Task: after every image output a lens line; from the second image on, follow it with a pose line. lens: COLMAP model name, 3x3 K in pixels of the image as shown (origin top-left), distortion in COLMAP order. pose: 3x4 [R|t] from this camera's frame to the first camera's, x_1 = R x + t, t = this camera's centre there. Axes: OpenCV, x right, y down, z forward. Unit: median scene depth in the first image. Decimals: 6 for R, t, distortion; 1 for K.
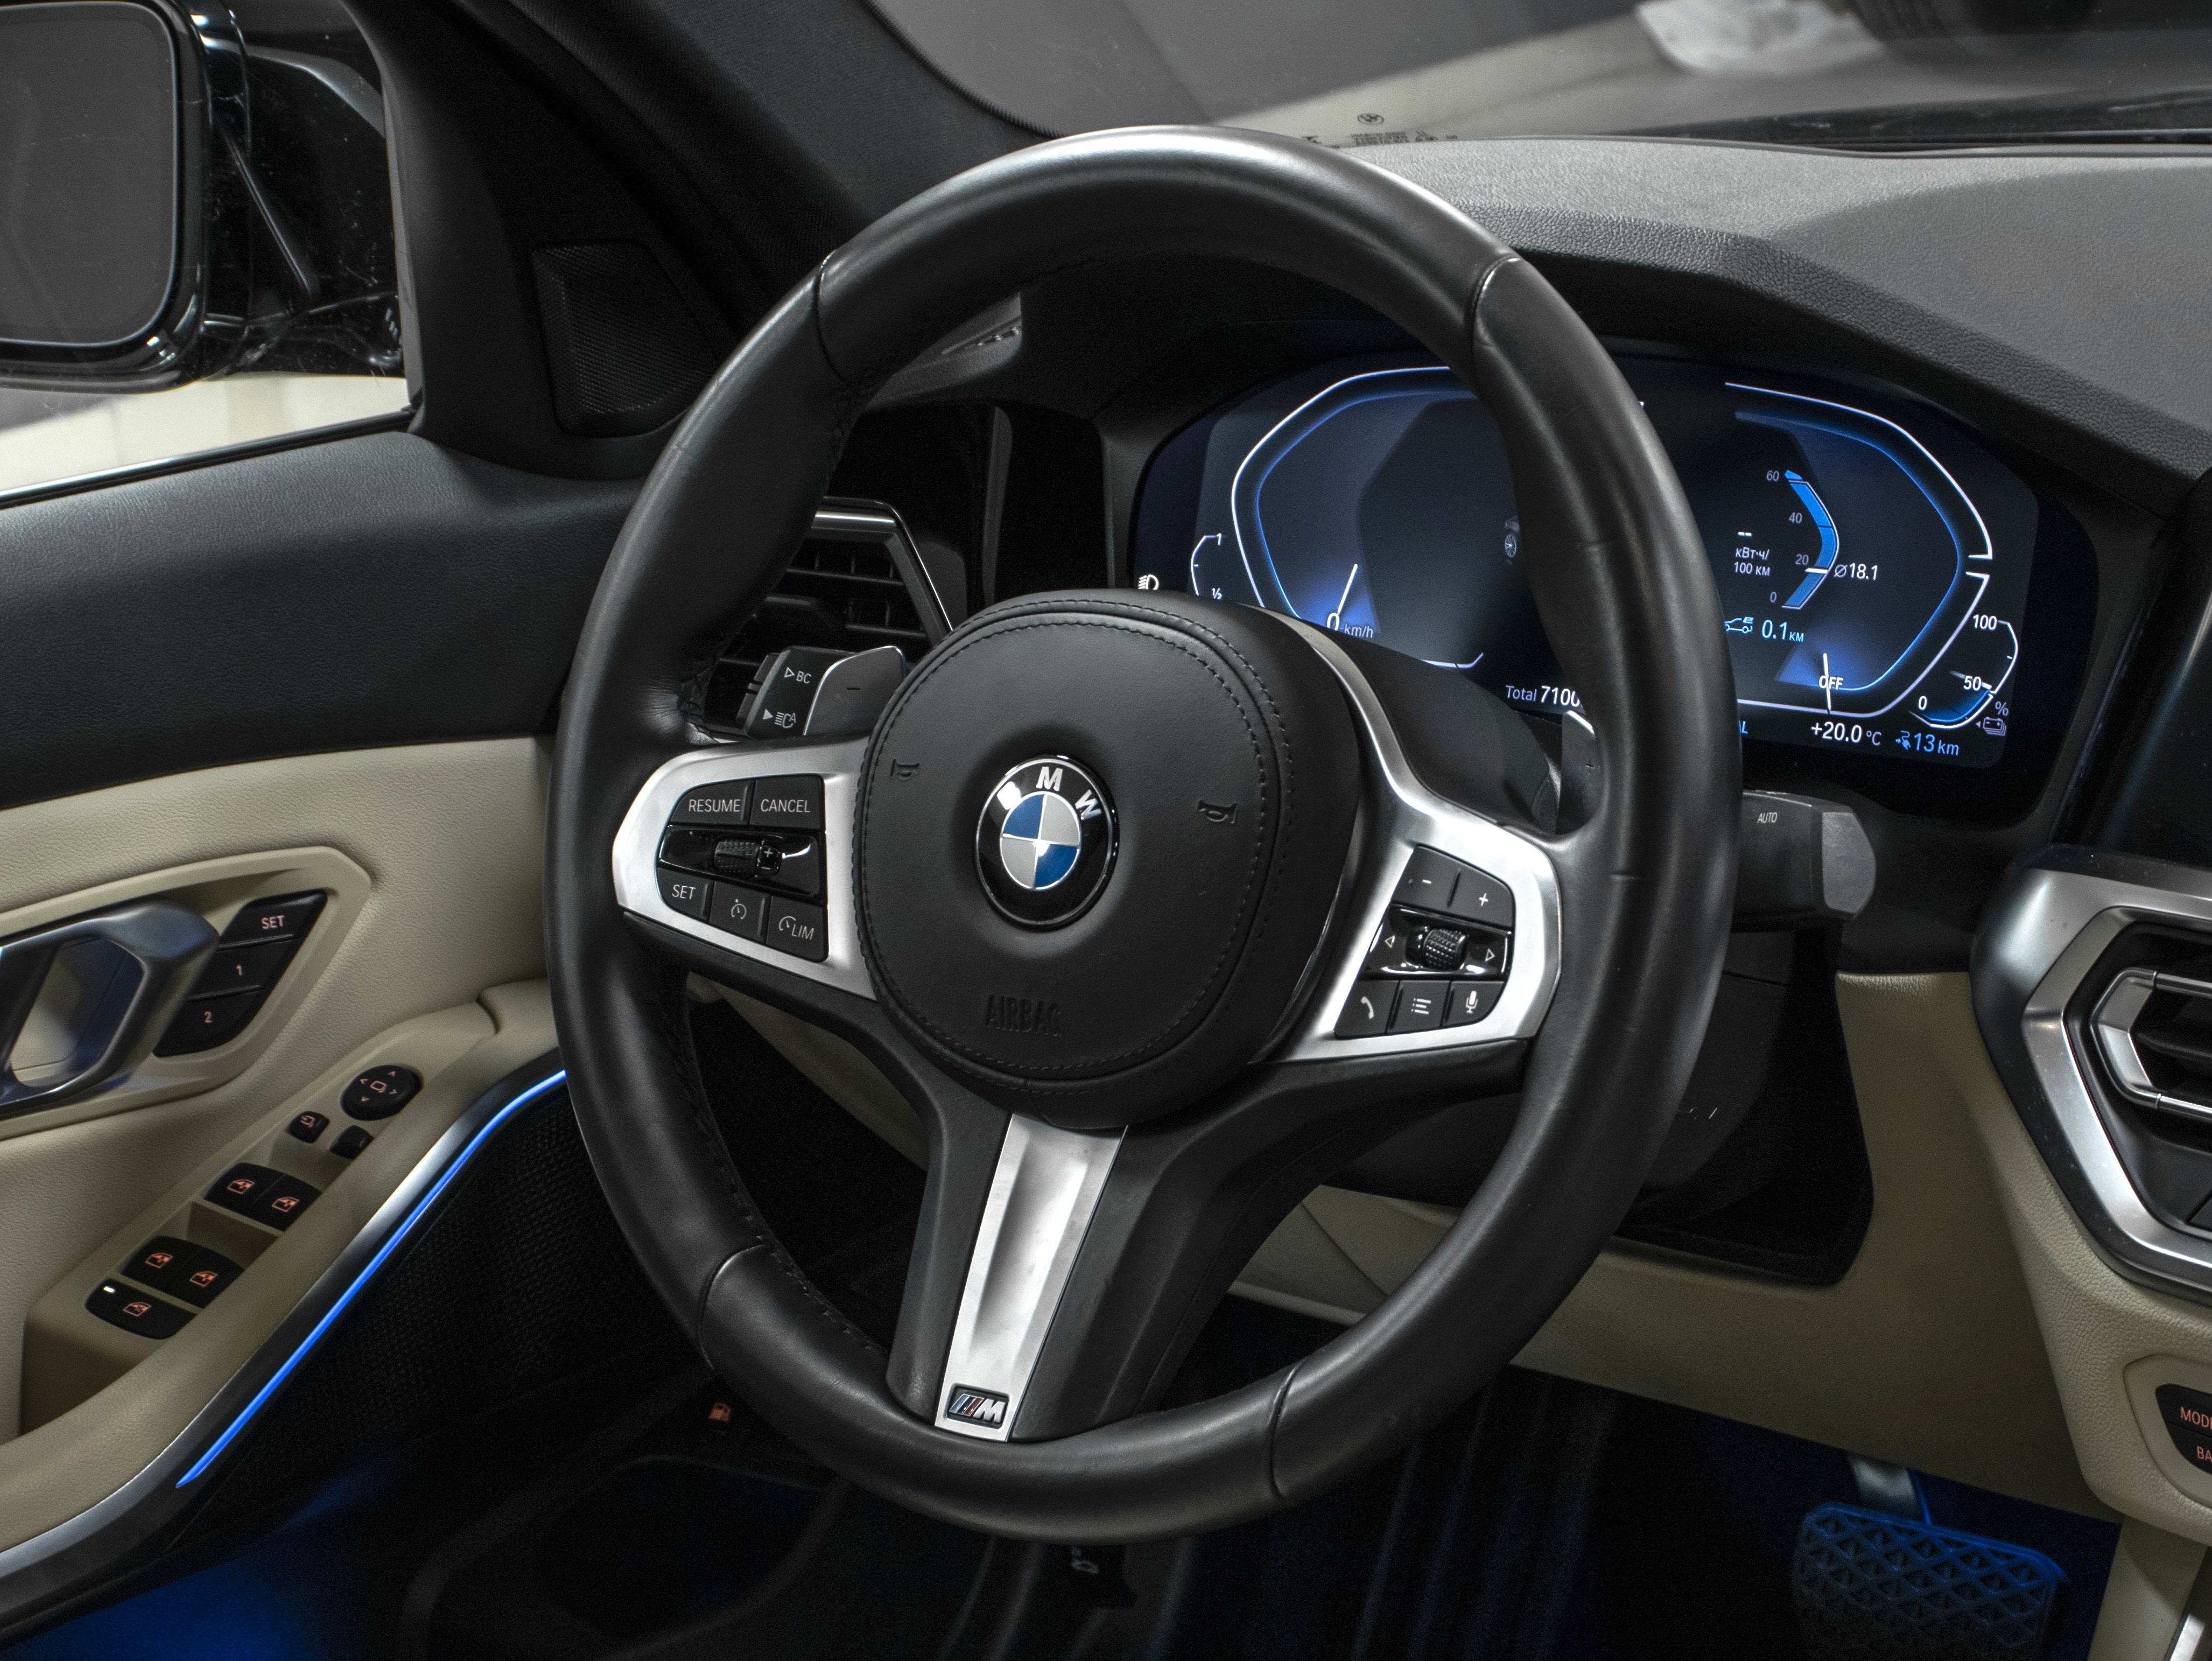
lens RADIAL K [[4470.1, 0, 1111.8], [0, 4470.1, 896.2], [0, 0, 1]] dist [0.005616, 0.037372]
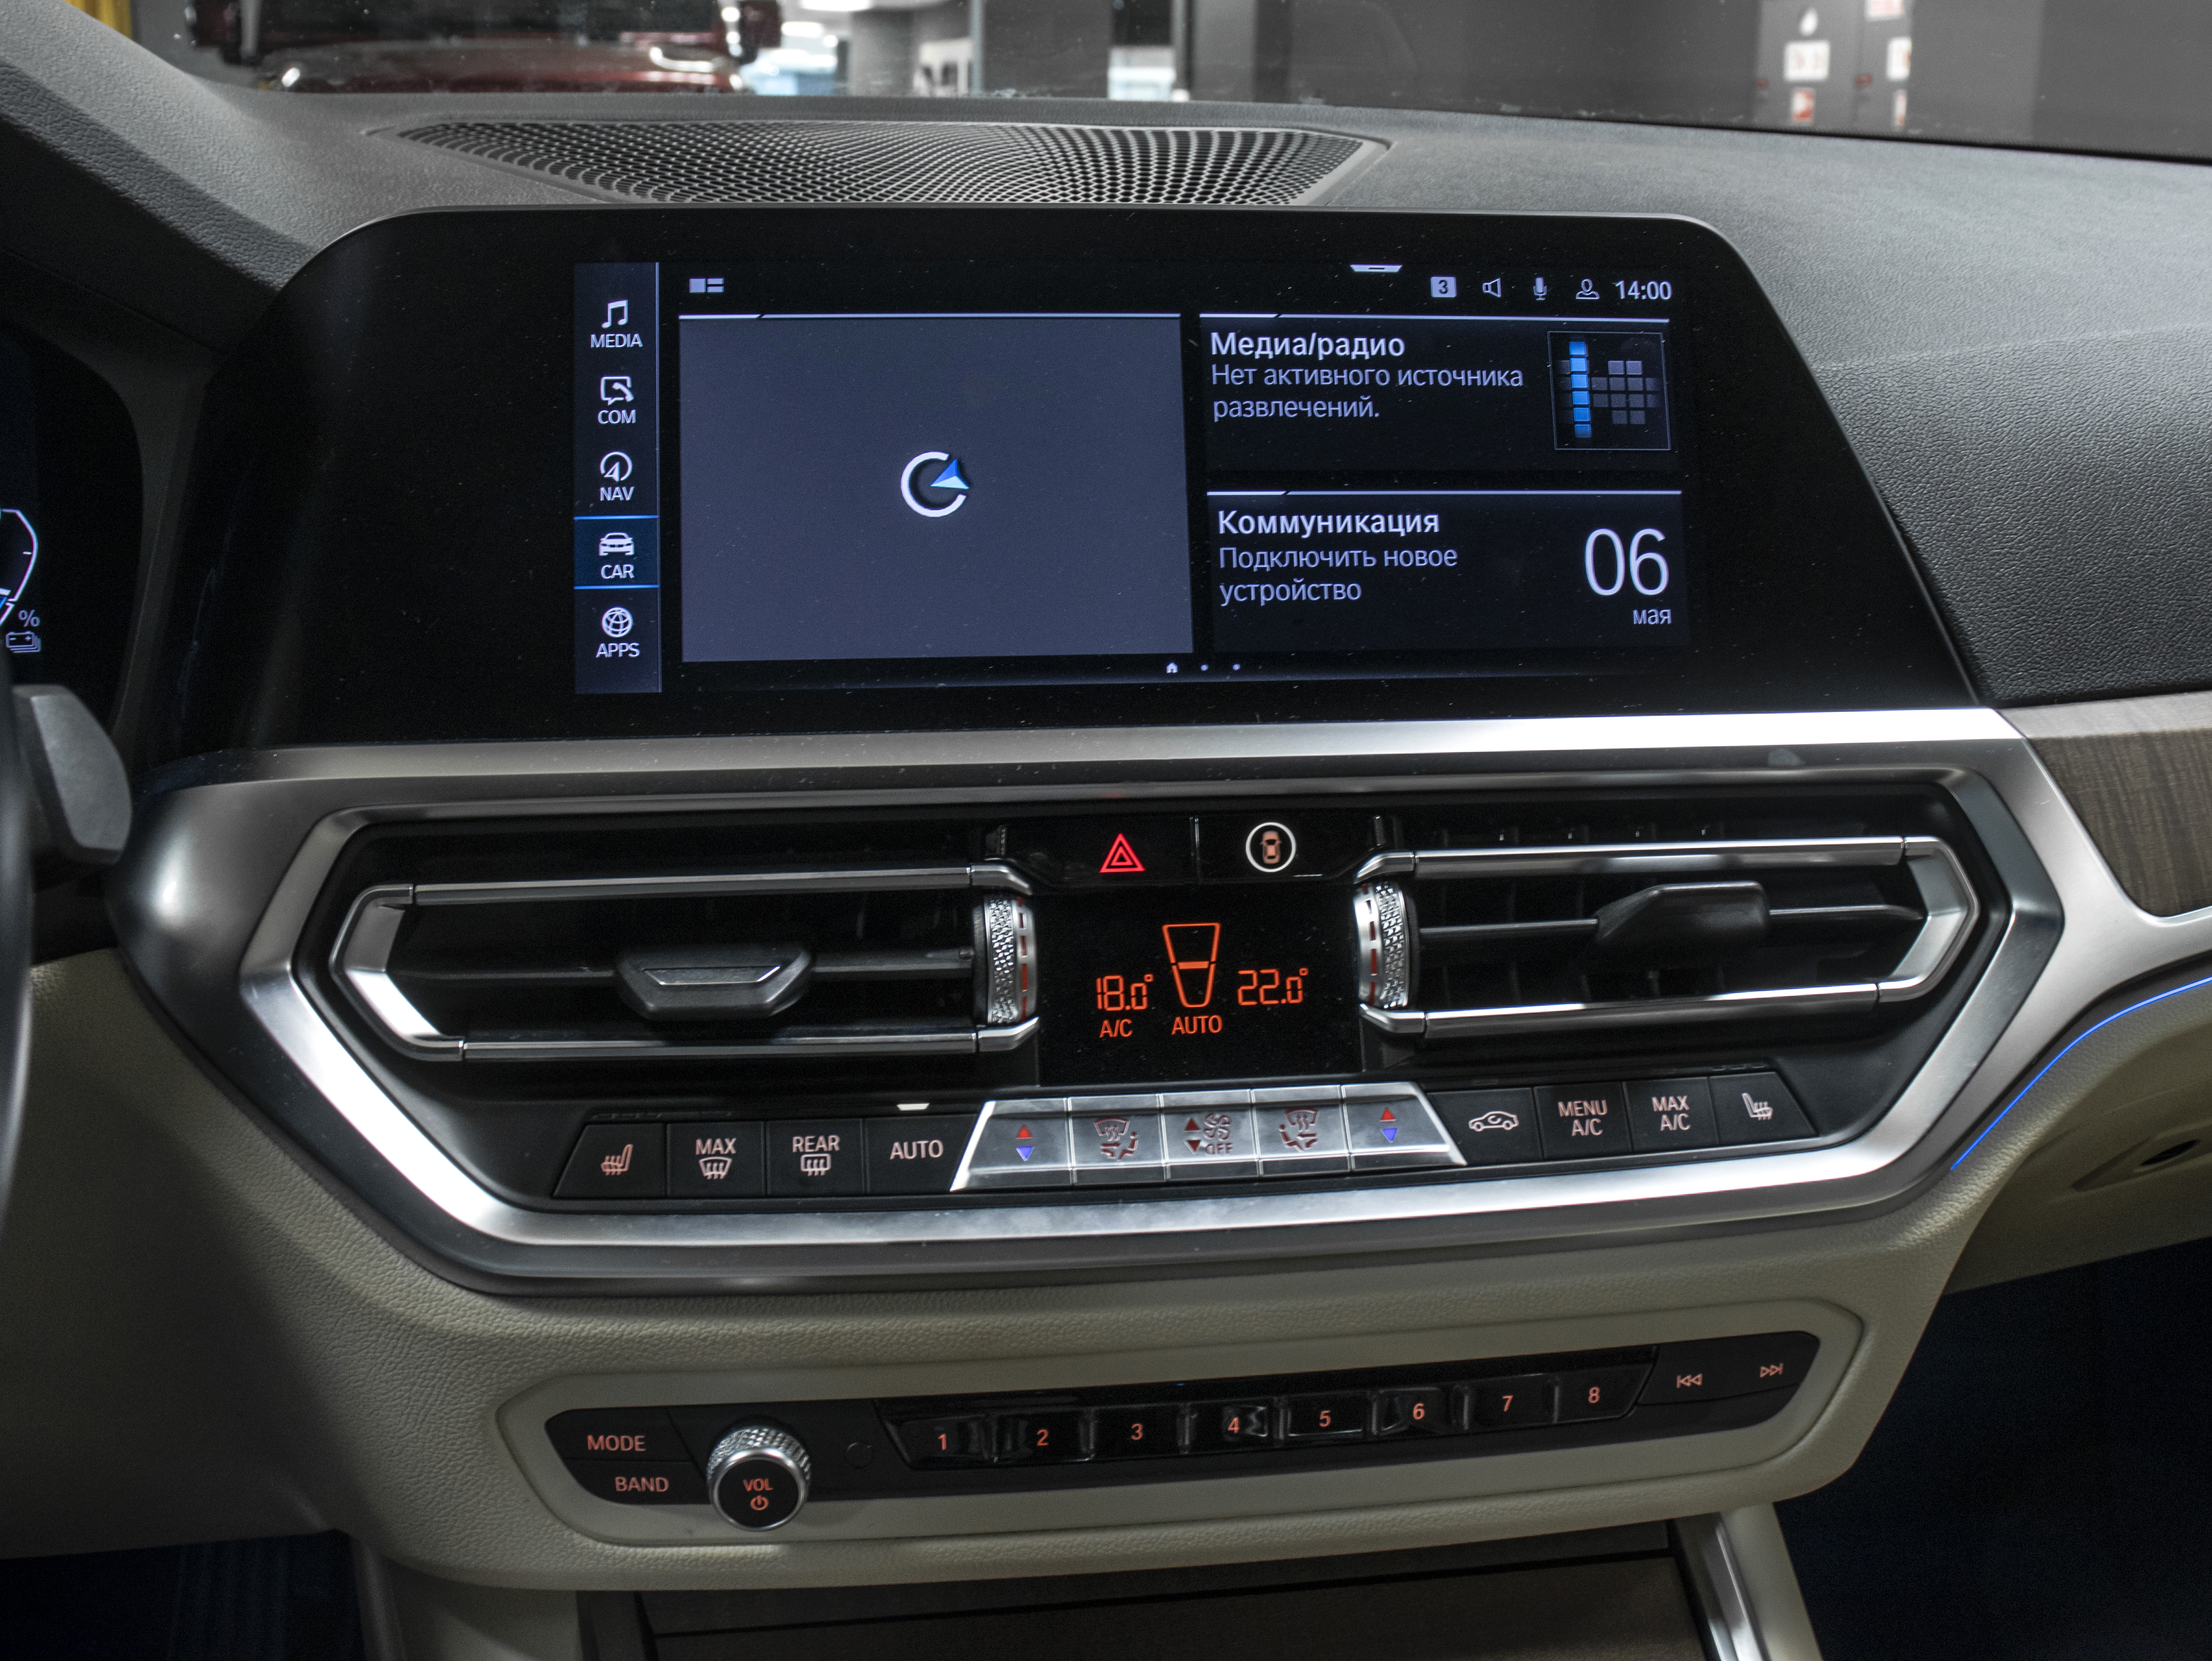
lens RADIAL K [[2356.8, 0, 1096.6], [0, 2356.8, 705.8], [0, 0, 1]] dist [-0.188770, 0.135209]
pose [[0.612611, -0.118912, 0.781389, 0.002475], [0.191949, 0.981404, -0.001139, 0.009864], [-0.766723, 0.150684, 0.624044, 0.663808]]
